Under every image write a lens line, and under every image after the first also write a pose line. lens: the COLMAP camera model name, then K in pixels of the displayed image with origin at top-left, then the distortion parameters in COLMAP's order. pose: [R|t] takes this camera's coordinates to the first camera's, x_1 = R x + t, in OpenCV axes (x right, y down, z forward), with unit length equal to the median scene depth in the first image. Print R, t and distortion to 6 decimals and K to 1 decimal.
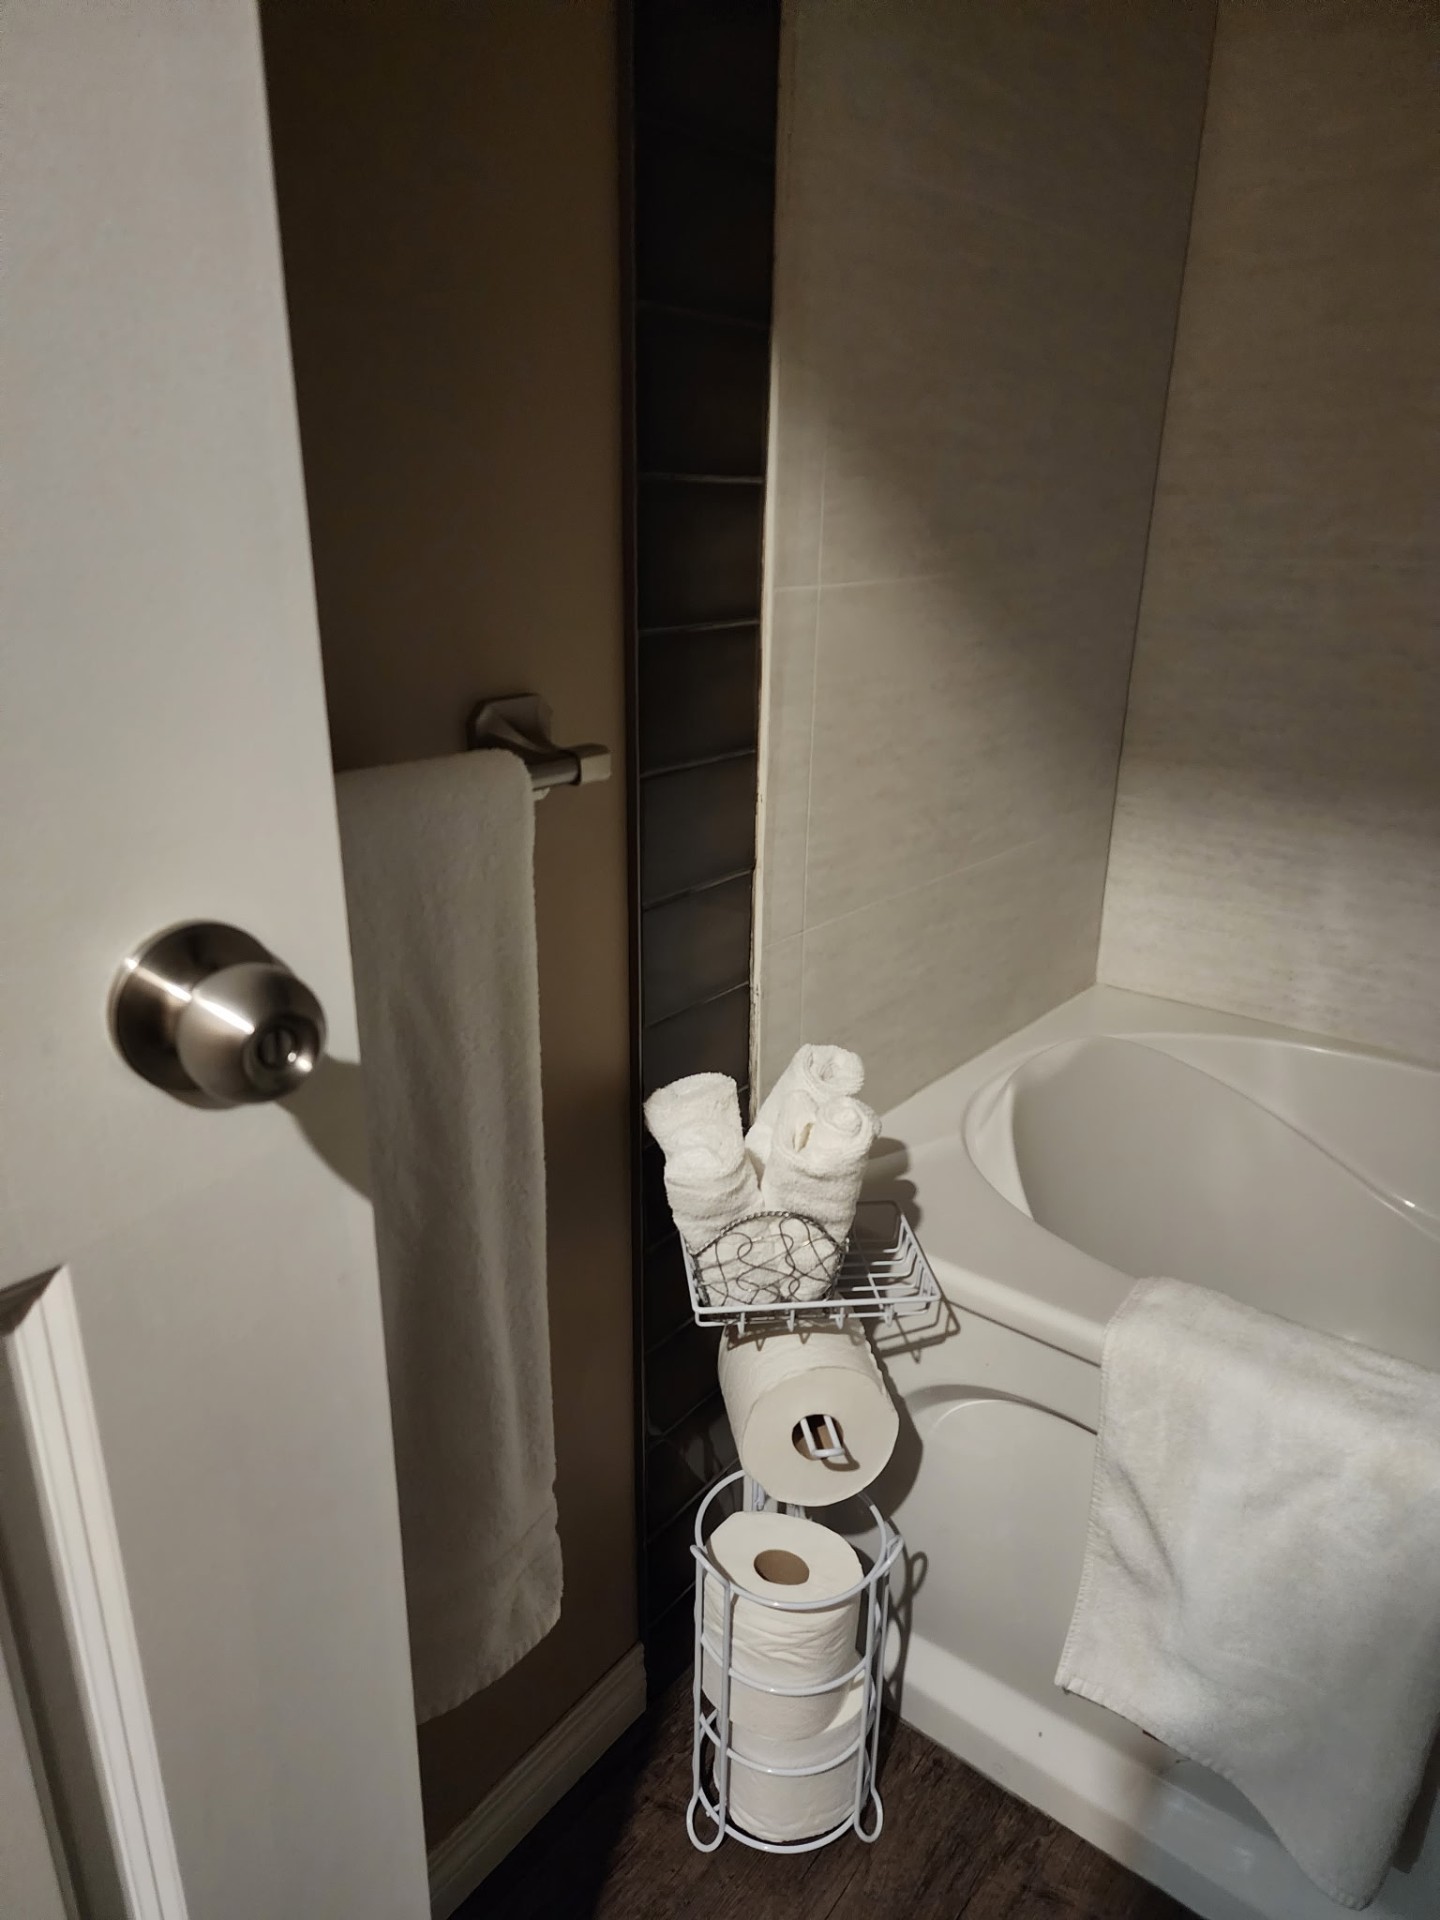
lens RADIAL K [[1289.4, 0, 711.1], [0, 1289.4, 969.2], [0, 0, 1]] dist [0.026843, -0.005734]
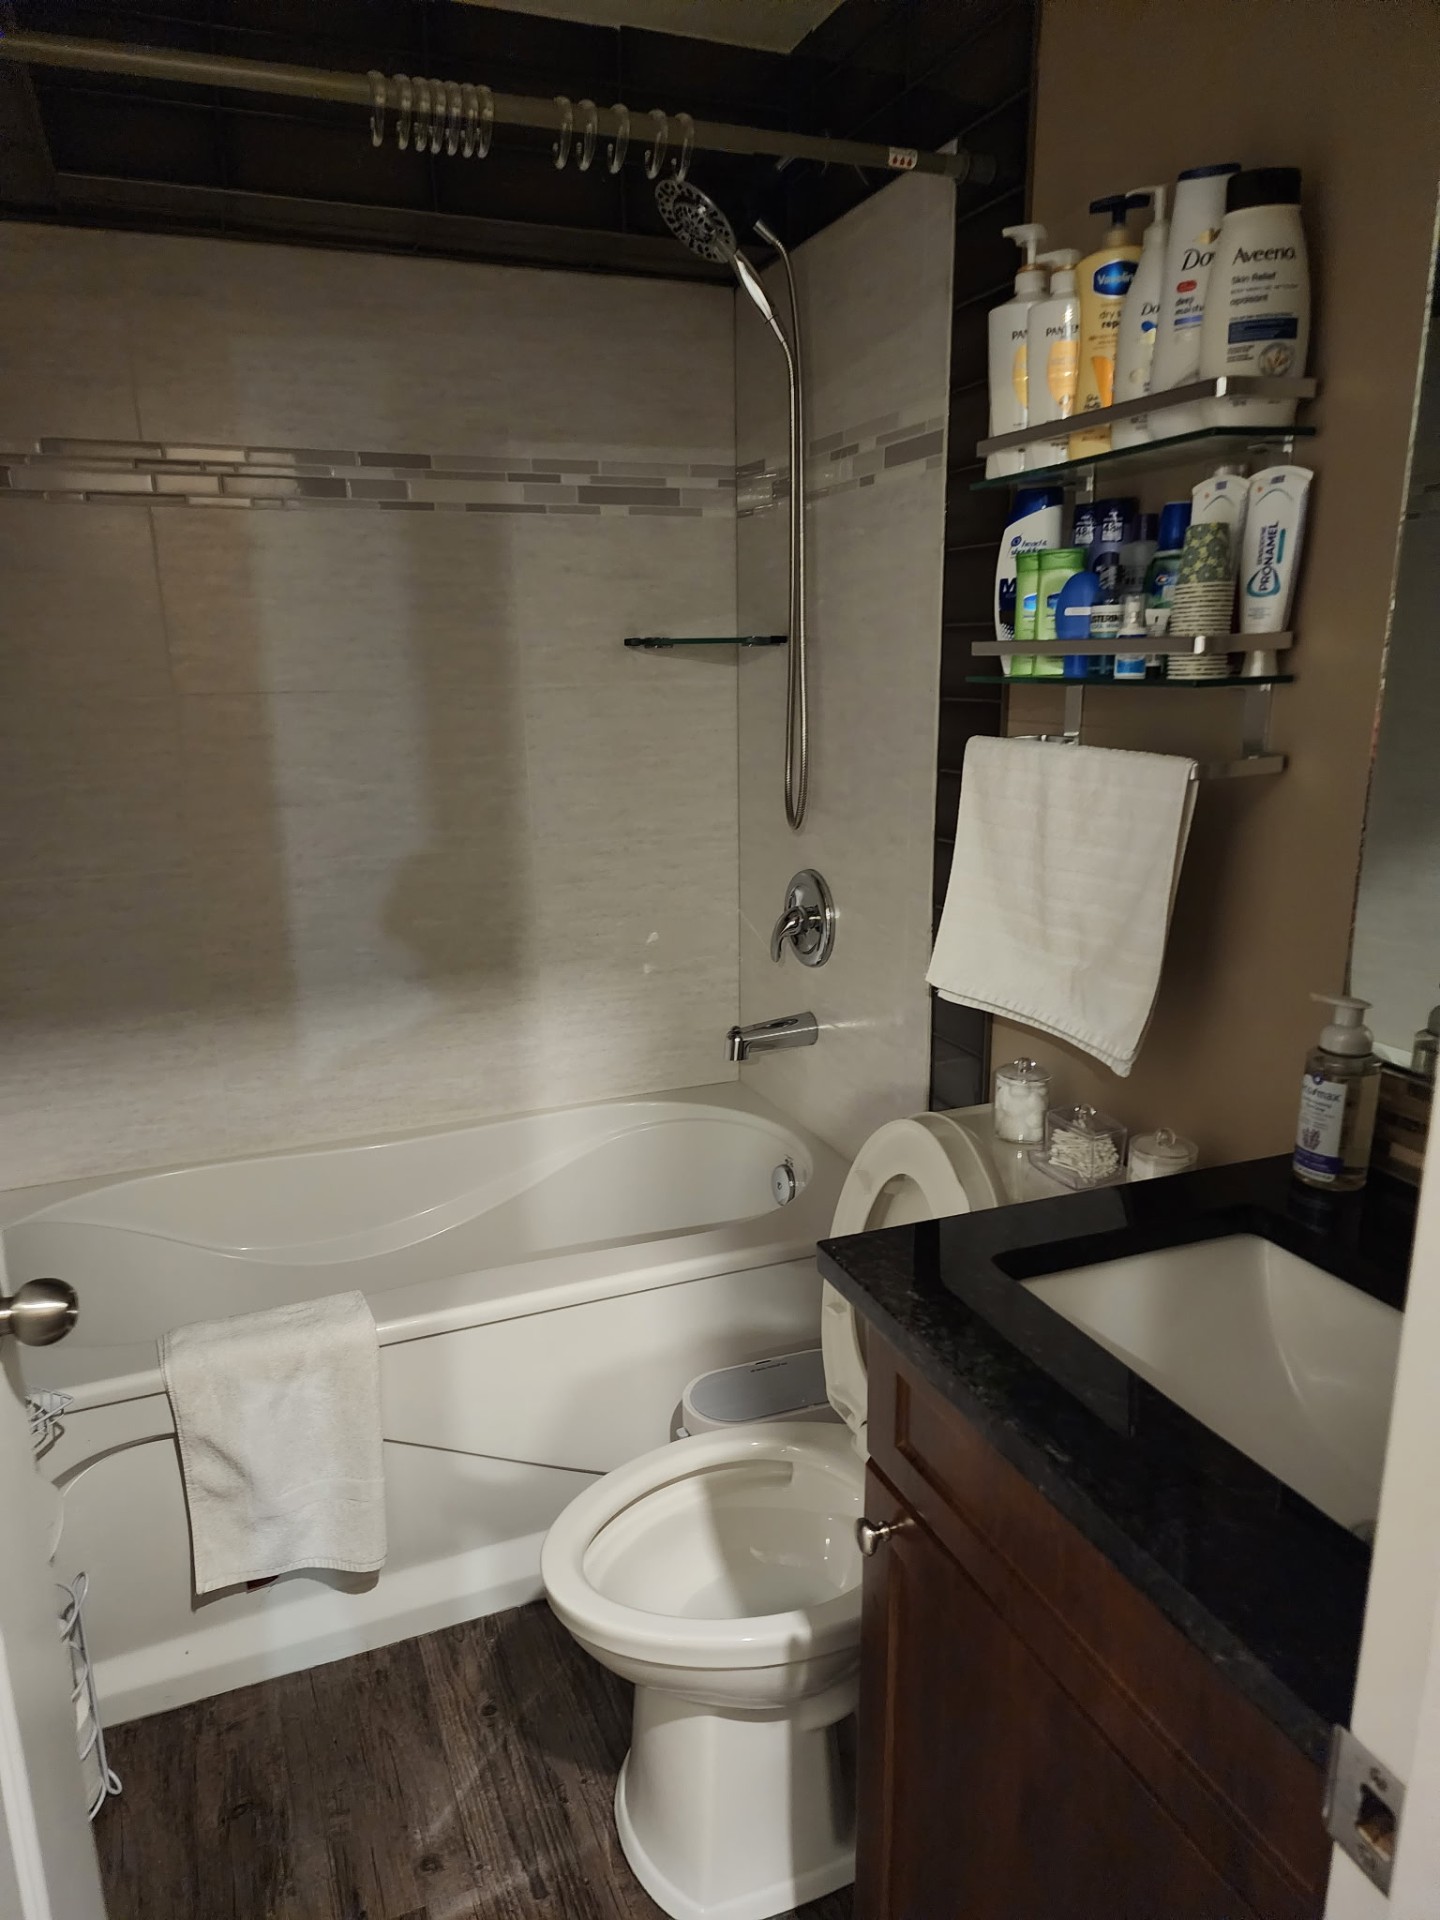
lens RADIAL K [[1289.4, 0, 714.2], [0, 1289.4, 964.3], [0, 0, 1]] dist [0.026843, -0.005734]
pose [[0.474911, -0.240773, 0.846456, -0.587885], [0.321441, 0.942846, 0.087844, -0.121948], [-0.819229, 0.230367, 0.525162, -0.535619]]
